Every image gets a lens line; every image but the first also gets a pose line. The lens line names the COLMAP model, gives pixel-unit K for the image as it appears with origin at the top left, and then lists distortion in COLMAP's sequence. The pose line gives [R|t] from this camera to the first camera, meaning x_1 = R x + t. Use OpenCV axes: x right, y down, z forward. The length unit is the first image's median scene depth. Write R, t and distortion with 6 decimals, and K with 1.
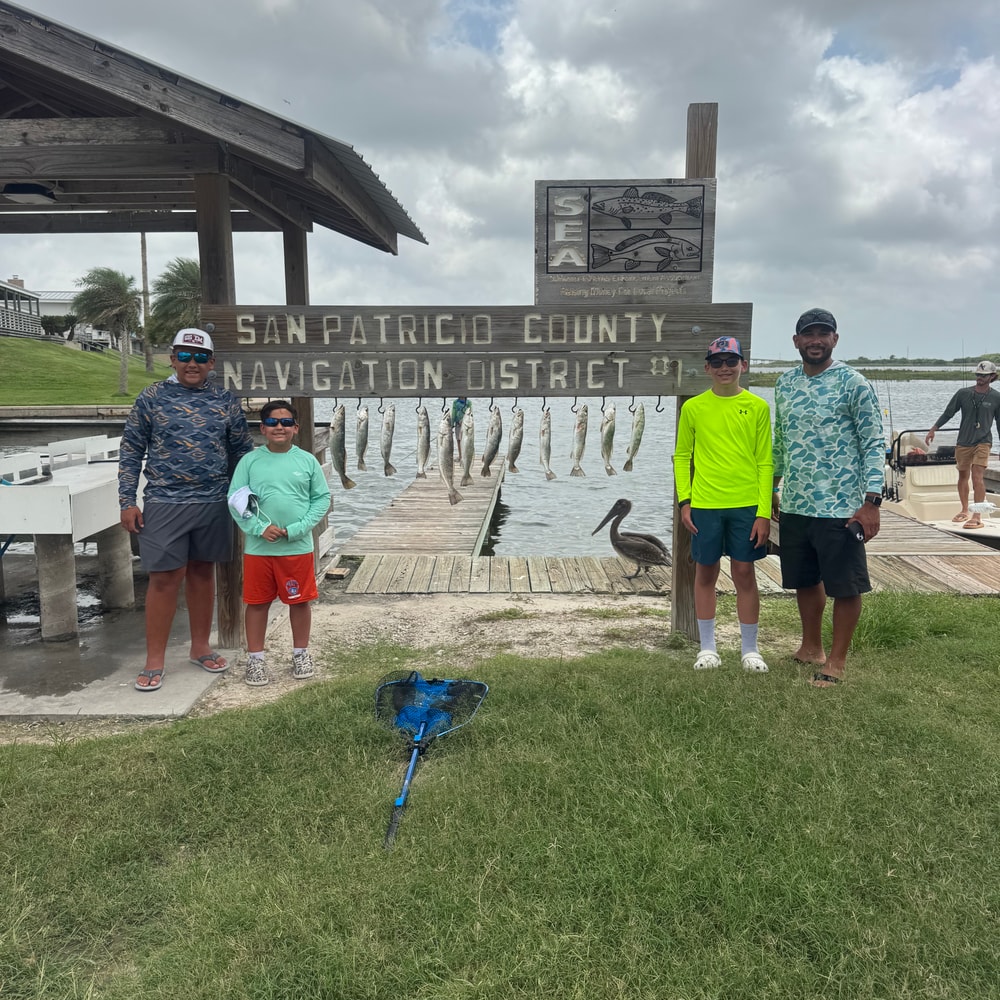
lens RADIAL K [[932.4, 0, 503.6], [0, 932.4, 508.7], [0, 0, 1]] dist [0.063880, 0.000000]
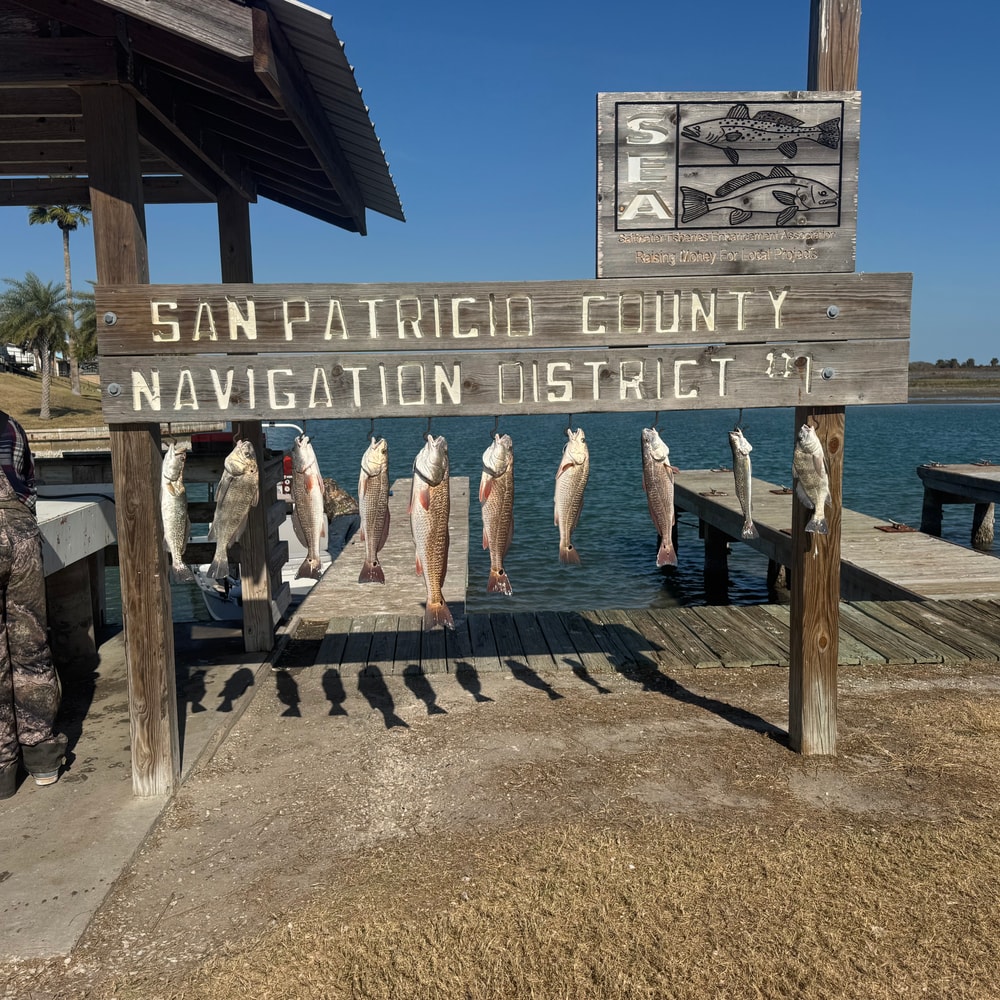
lens RADIAL K [[942.5, 0, 497.2], [0, 942.5, 504.6], [0, 0, 1]] dist [0.018496, 0.000000]
pose [[0.998141, -0.024742, 0.055691, -0.080950], [0.025837, 0.999485, -0.019020, -0.042613], [-0.055192, 0.020424, 0.998267, 0.324441]]
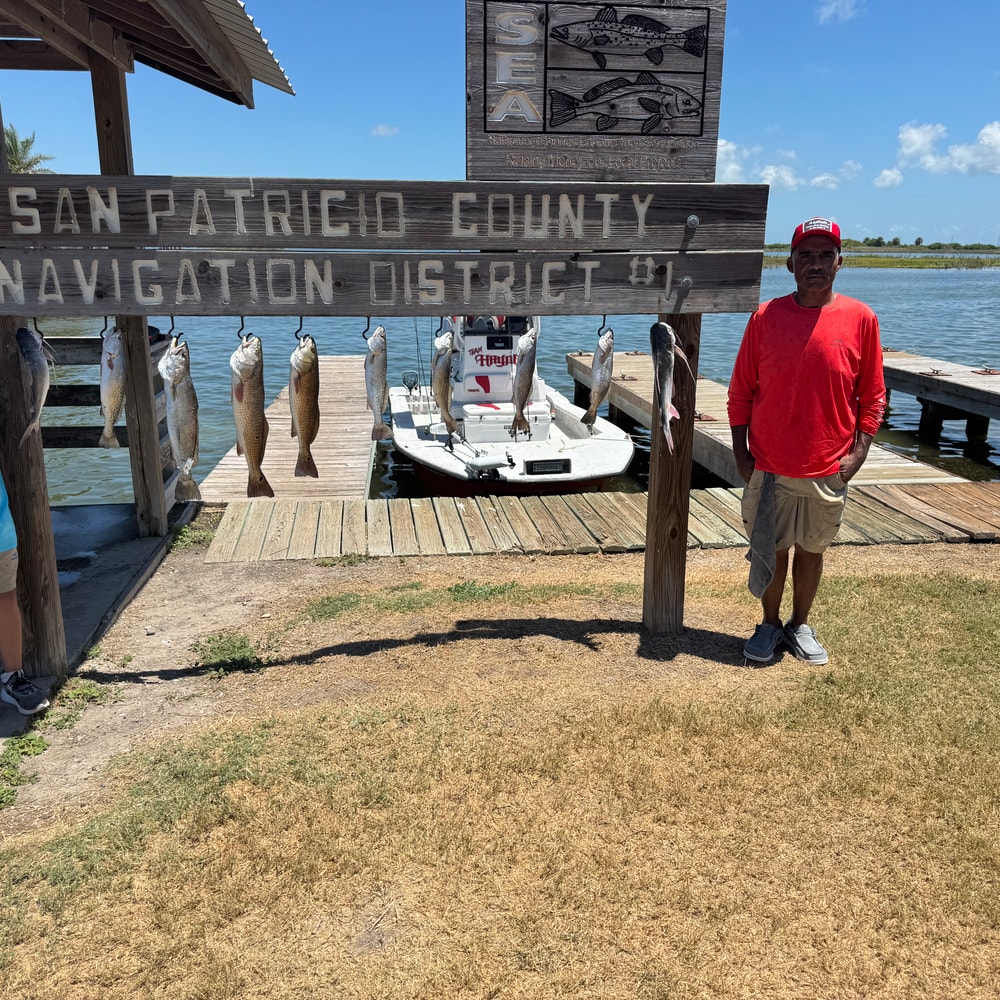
lens RADIAL K [[942.5, 0, 506.2], [0, 942.5, 498.1], [0, 0, 1]] dist [0.018496, 0.000000]
pose [[0.990122, -0.027432, 0.137498, -0.039628], [0.012643, 0.994147, 0.107298, -0.059606], [-0.139637, -0.104499, 0.984673, 0.288335]]
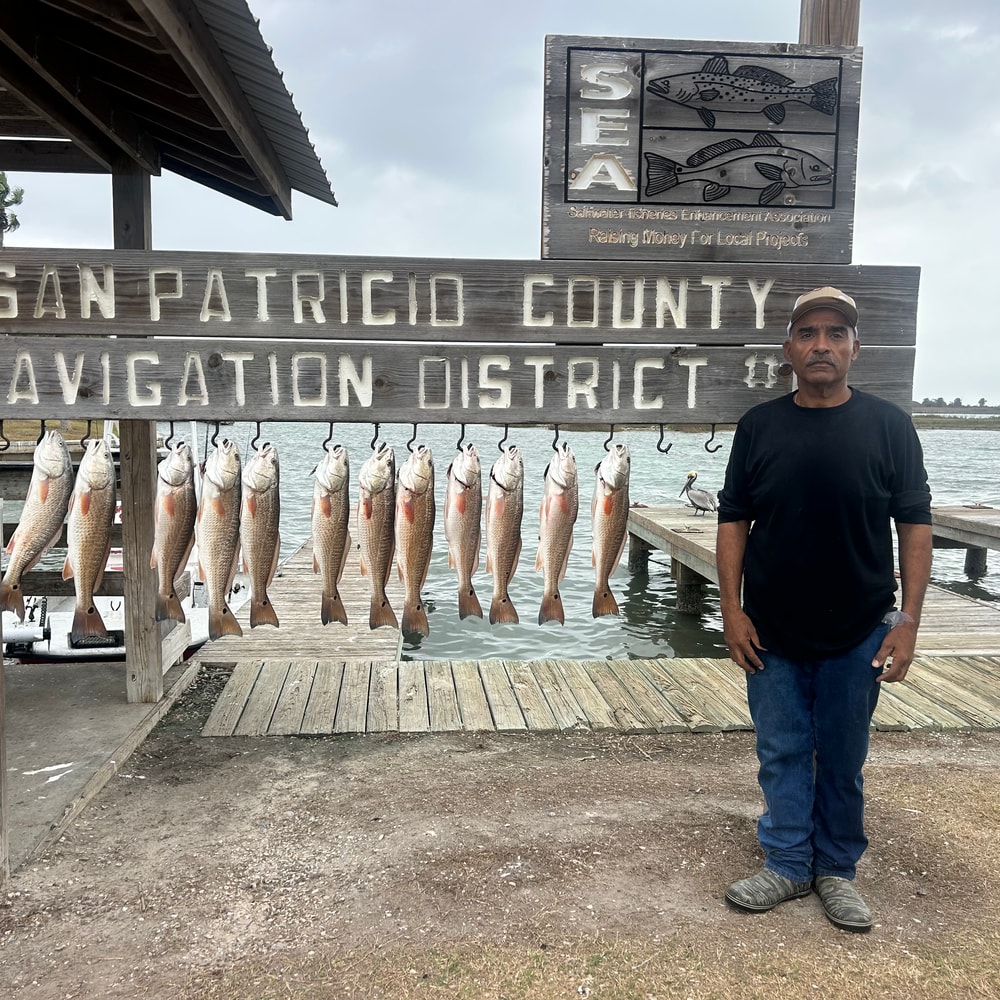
lens RADIAL K [[1005.8, 0, 496.4], [0, 1005.8, 498.7], [0, 0, 1]] dist [0.020100, 0.000000]
pose [[0.995782, 0.004792, 0.091621, -0.047498], [0.000505, 0.998334, -0.057703, -0.041512], [-0.091745, 0.057506, 0.994121, 0.415730]]
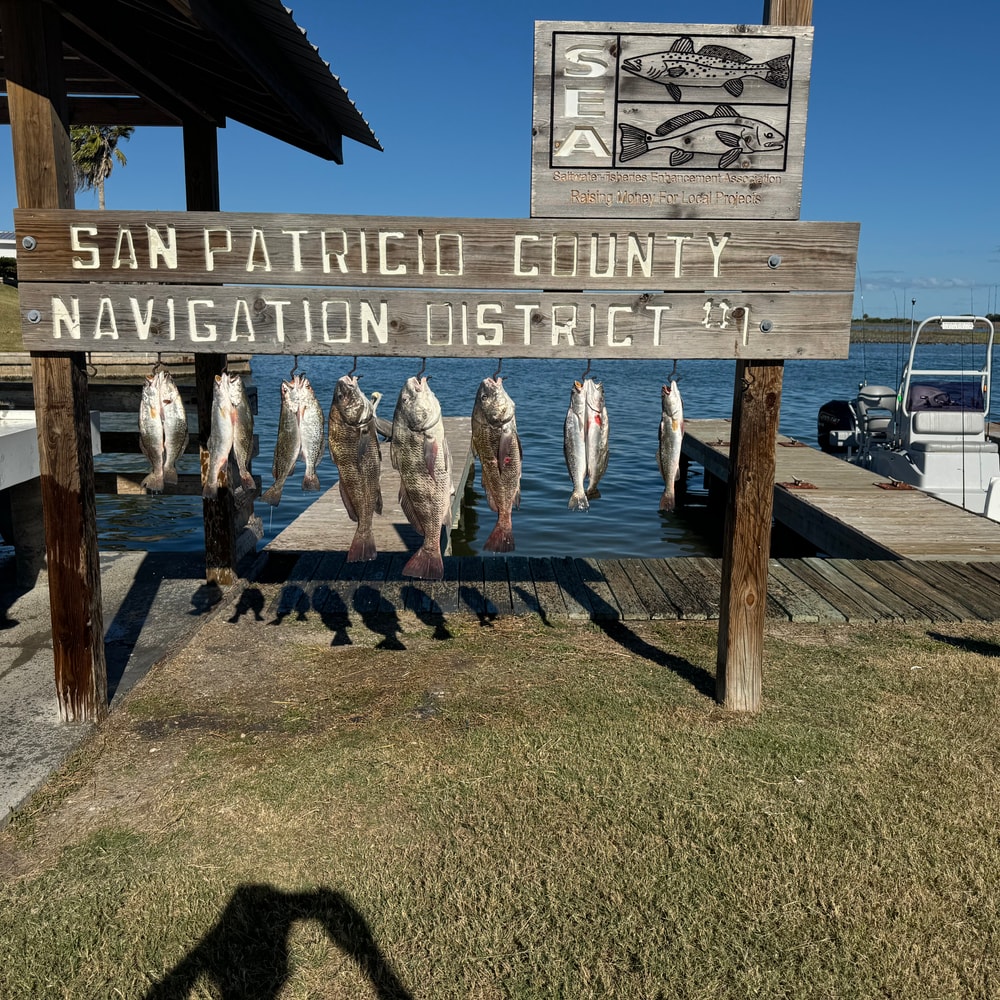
lens RADIAL K [[942.5, 0, 504.2], [0, 942.5, 496.6], [0, 0, 1]] dist [0.018496, 0.000000]
pose [[0.999425, 0.012025, 0.031700, -0.003796], [-0.013157, 0.999274, 0.035751, -0.045763], [-0.031247, -0.036147, 0.998858, 0.332566]]
